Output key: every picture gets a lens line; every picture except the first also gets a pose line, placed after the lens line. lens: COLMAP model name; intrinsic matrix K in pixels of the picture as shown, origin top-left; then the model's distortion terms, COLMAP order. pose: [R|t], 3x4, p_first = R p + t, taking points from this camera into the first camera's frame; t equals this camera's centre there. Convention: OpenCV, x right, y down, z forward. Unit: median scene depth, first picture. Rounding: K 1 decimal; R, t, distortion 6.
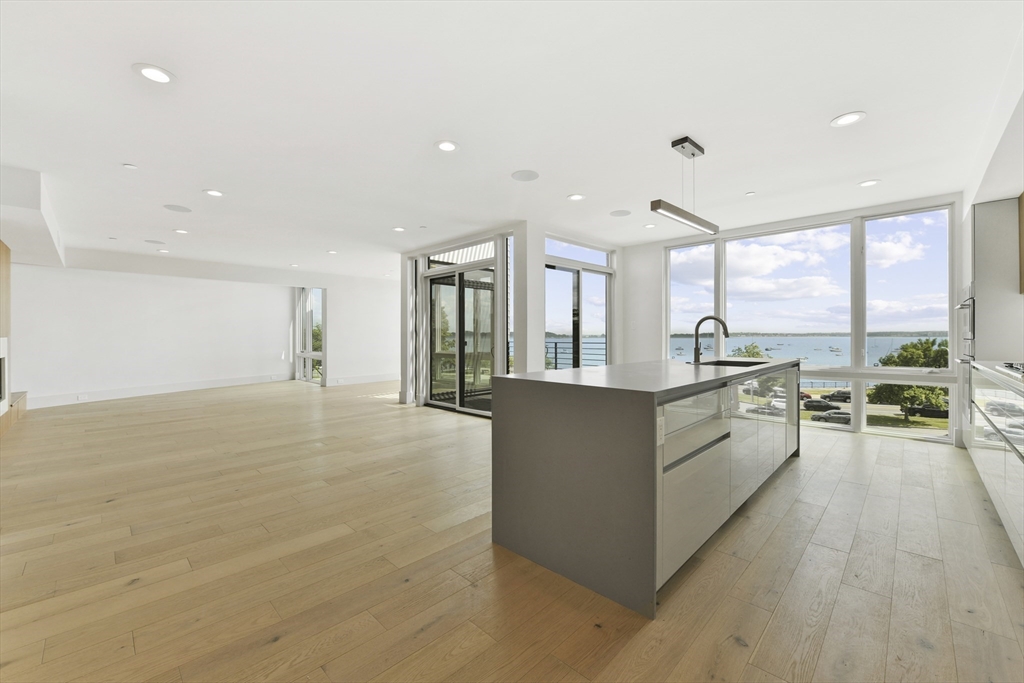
lens RADIAL K [[413.0, 0, 521.9], [0, 413.0, 335.4], [0, 0, 1]] dist [-0.009077, -0.001542]
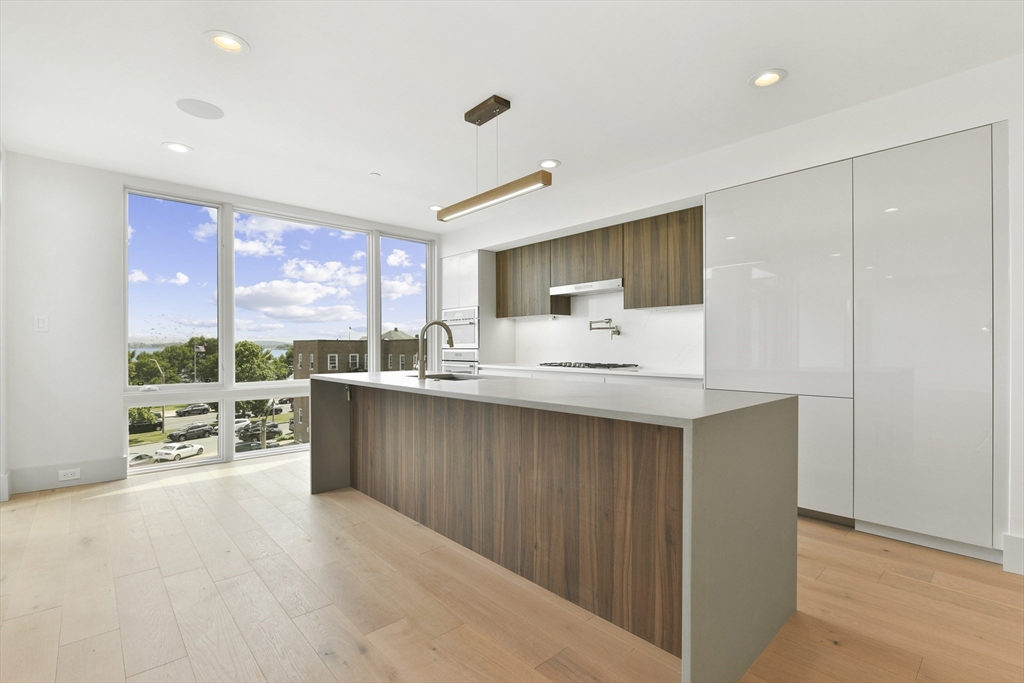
lens RADIAL K [[465.1, 0, 521.4], [0, 465.1, 348.4], [0, 0, 1]] dist [-0.008666, -0.001997]
pose [[0.057188, -0.001972, 0.998361, -0.231338], [-0.000219, 0.999998, 0.001987, 0.002839], [-0.998363, -0.000333, 0.057188, 0.414159]]
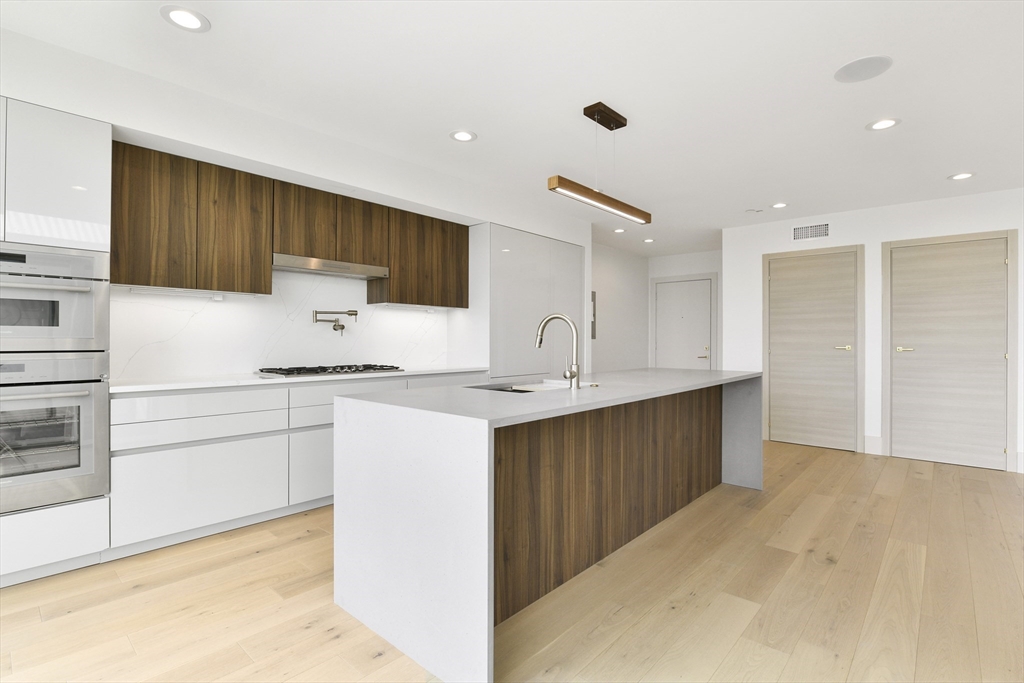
lens RADIAL K [[479.0, 0, 513.8], [0, 479.0, 341.1], [0, 0, 1]] dist [-0.015397, 0.000072]
pose [[-0.999724, -0.000299, -0.023504, 0.287279], [-0.000251, 0.999998, -0.002064, -0.001481], [0.023504, -0.002057, -0.999722, 0.915594]]
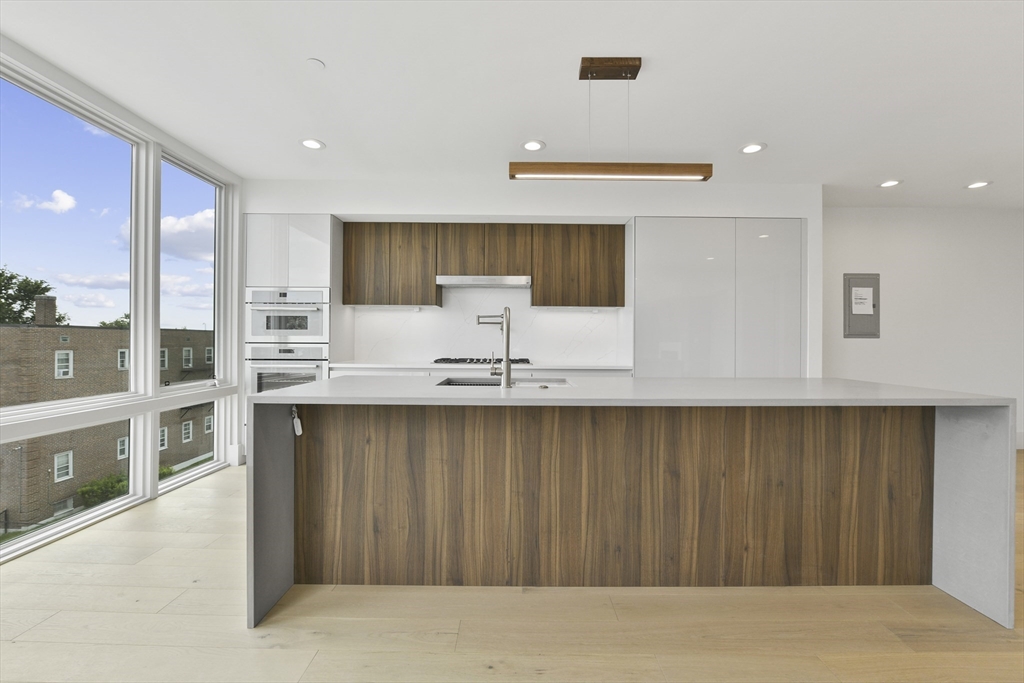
lens RADIAL K [[413.0, 0, 515.2], [0, 413.0, 340.0], [0, 0, 1]] dist [-0.009077, -0.001542]
pose [[-0.689762, -0.002144, 0.724033, 0.007706], [-0.006476, 0.999974, -0.003208, 0.001115], [-0.724007, -0.006902, -0.689758, 0.744816]]
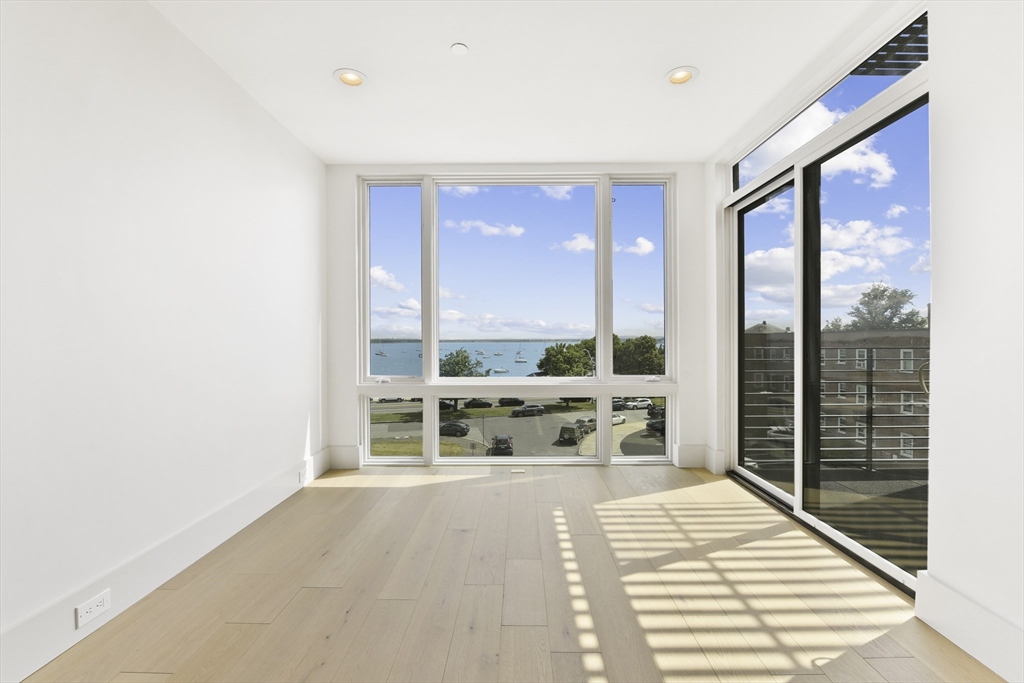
lens RADIAL K [[419.6, 0, 521.7], [0, 419.6, 349.4], [0, 0, 1]] dist [-0.000975, -0.000618]
pose [[0.728905, -0.017420, 0.684393, -0.662446], [0.004038, 0.999768, 0.021147, -0.025799], [-0.684602, -0.012650, 0.728807, 1.065693]]
